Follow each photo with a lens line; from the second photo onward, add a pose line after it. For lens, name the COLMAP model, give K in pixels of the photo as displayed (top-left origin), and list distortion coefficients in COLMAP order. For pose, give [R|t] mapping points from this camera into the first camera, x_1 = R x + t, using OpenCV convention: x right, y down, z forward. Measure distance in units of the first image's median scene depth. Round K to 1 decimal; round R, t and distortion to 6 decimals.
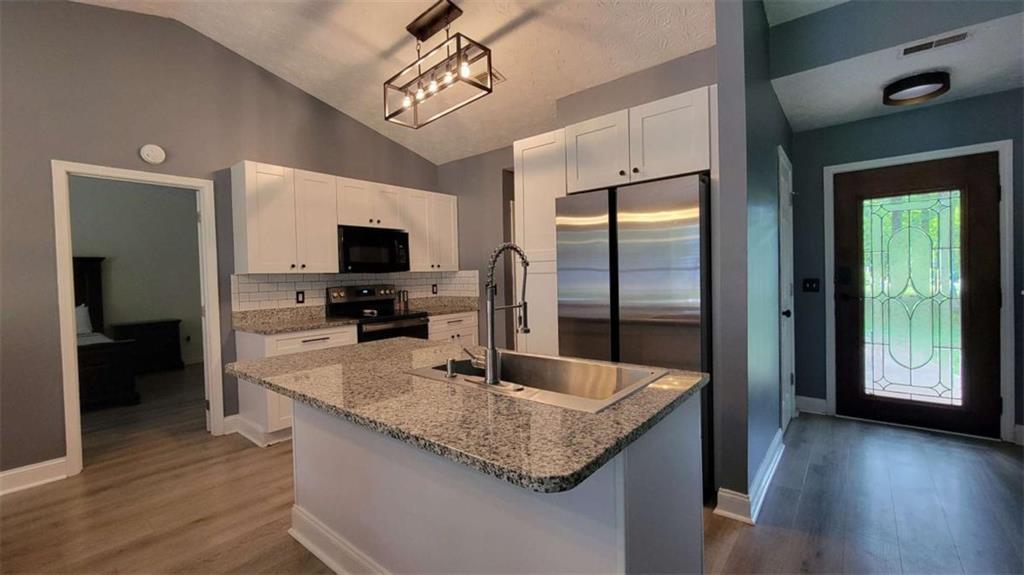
lens RADIAL K [[417.4, 0, 512.8], [0, 417.4, 284.7], [0, 0, 1]] dist [0.000411, 0.000246]
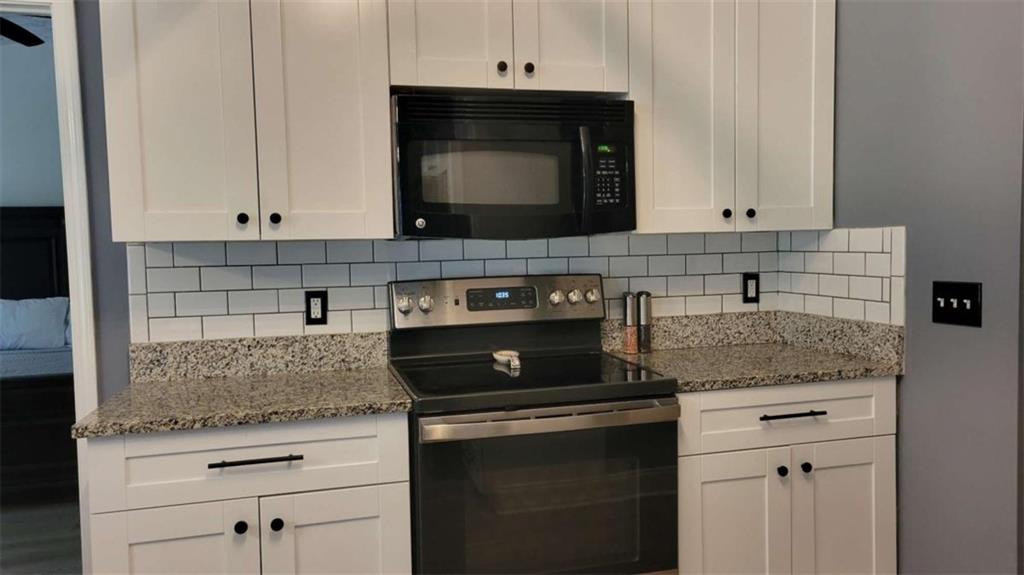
lens RADIAL K [[783.0, 0, 514.4], [0, 783.0, 294.4], [0, 0, 1]] dist [0.047514, -0.000811]
pose [[0.817278, 0.044708, -0.574506, 0.005019], [-0.012834, 0.998151, 0.059420, -0.019816], [0.576101, -0.041189, 0.816340, 0.491135]]
